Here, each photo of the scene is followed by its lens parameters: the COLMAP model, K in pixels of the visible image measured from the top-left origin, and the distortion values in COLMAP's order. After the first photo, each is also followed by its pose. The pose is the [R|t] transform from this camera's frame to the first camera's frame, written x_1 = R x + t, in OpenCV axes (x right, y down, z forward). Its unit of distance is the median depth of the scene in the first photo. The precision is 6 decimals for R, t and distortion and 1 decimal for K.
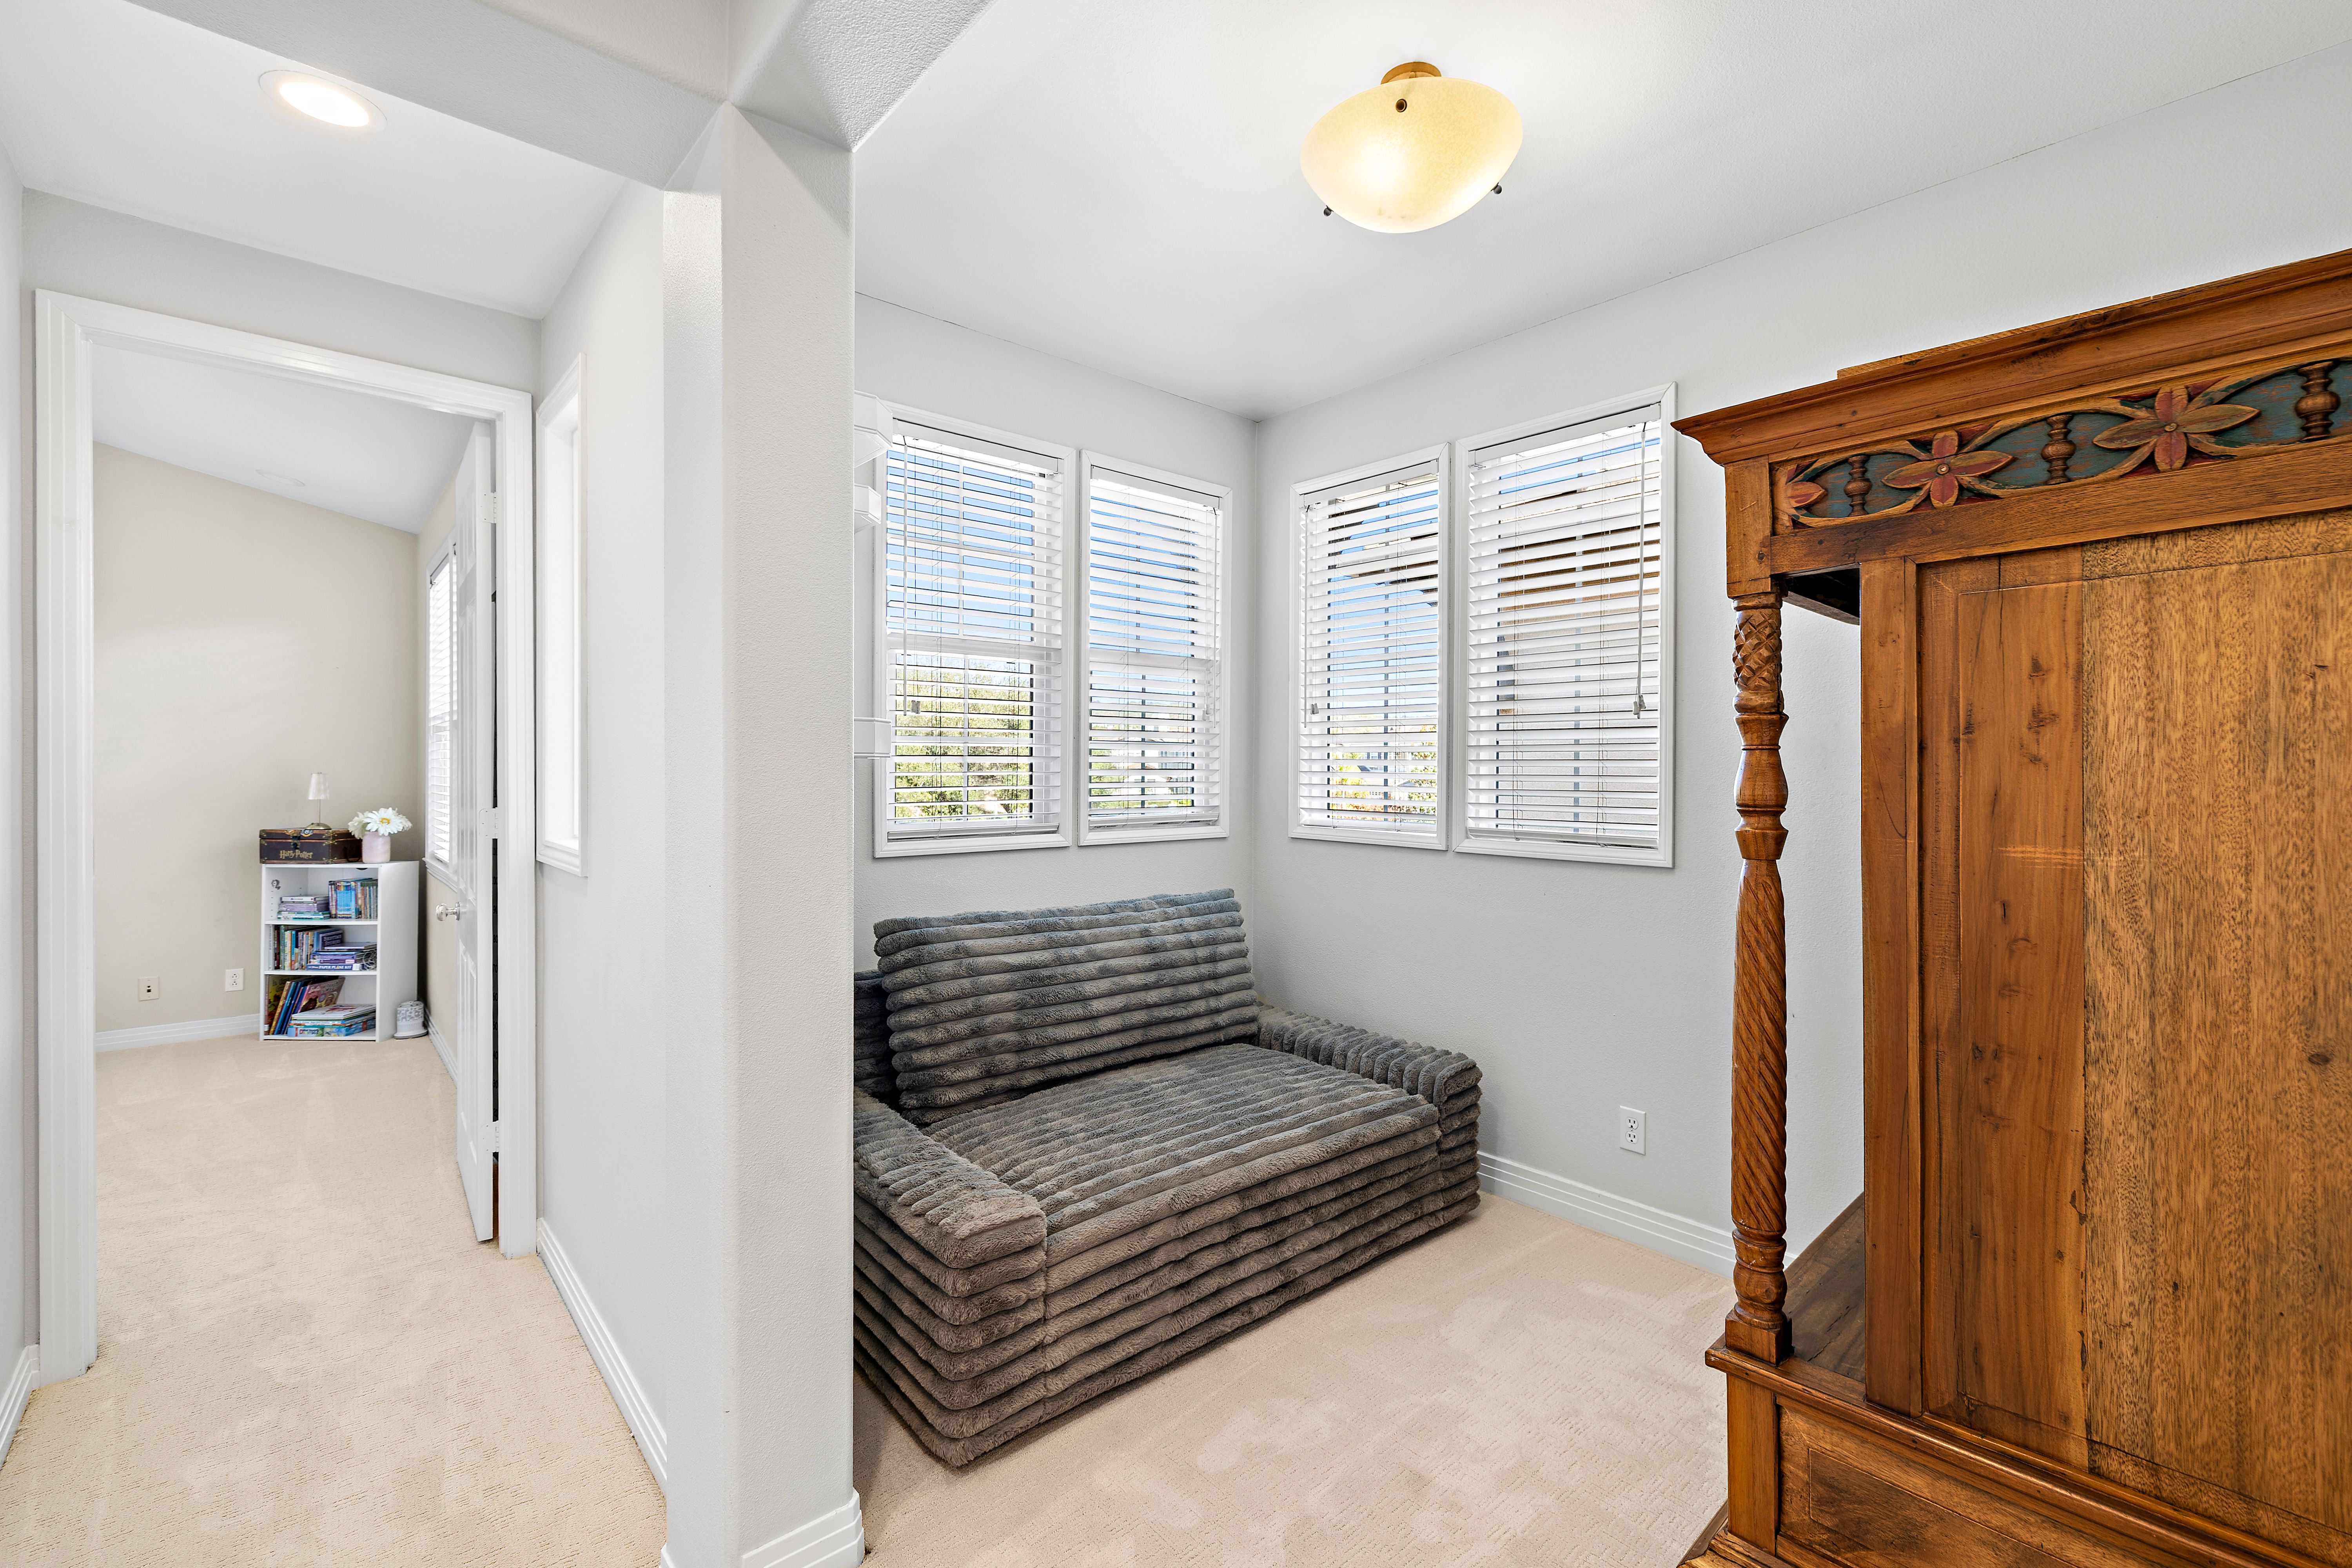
lens RADIAL K [[996.3, 0, 1182.8], [0, 996.3, 769.6], [0, 0, 1]] dist [0.004873, -0.001000]
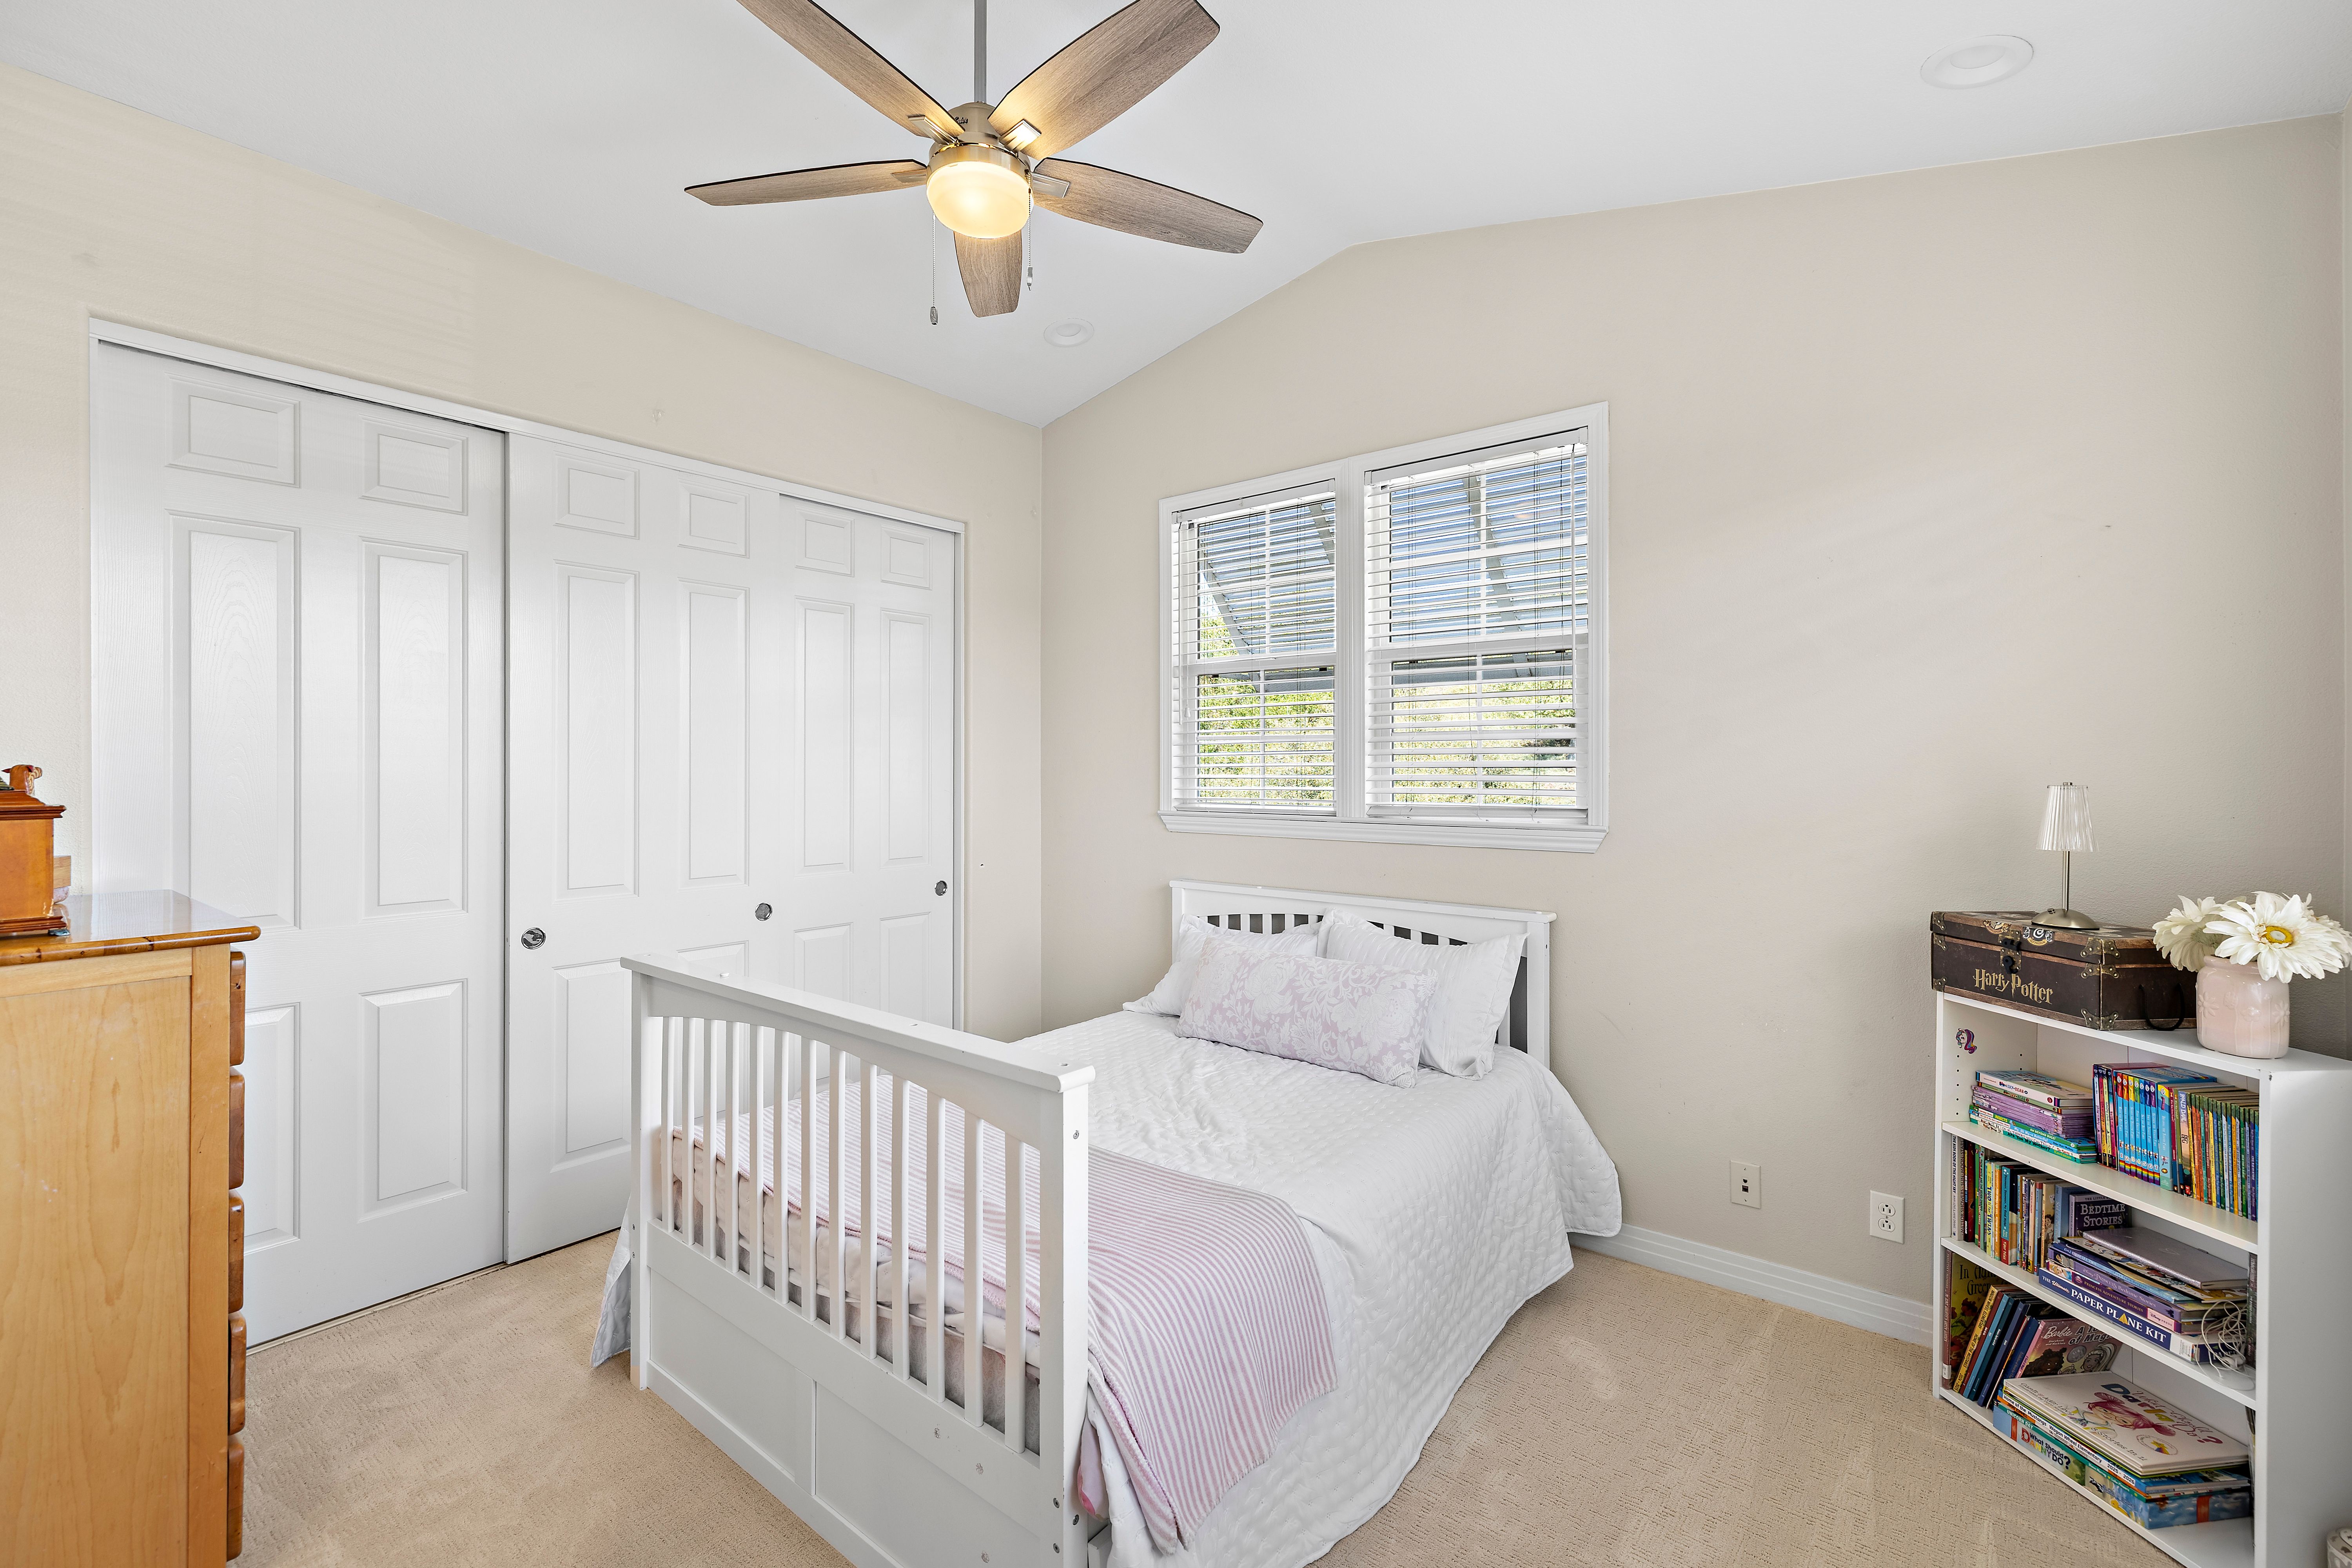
lens RADIAL K [[996.3, 0, 1185.6], [0, 996.3, 775.7], [0, 0, 1]] dist [0.004873, -0.001000]
pose [[0.158921, -0.002944, -0.987287, -0.537849], [-0.001060, 0.999994, -0.003153, 0.002027], [0.987291, 0.001548, 0.158917, 0.602408]]
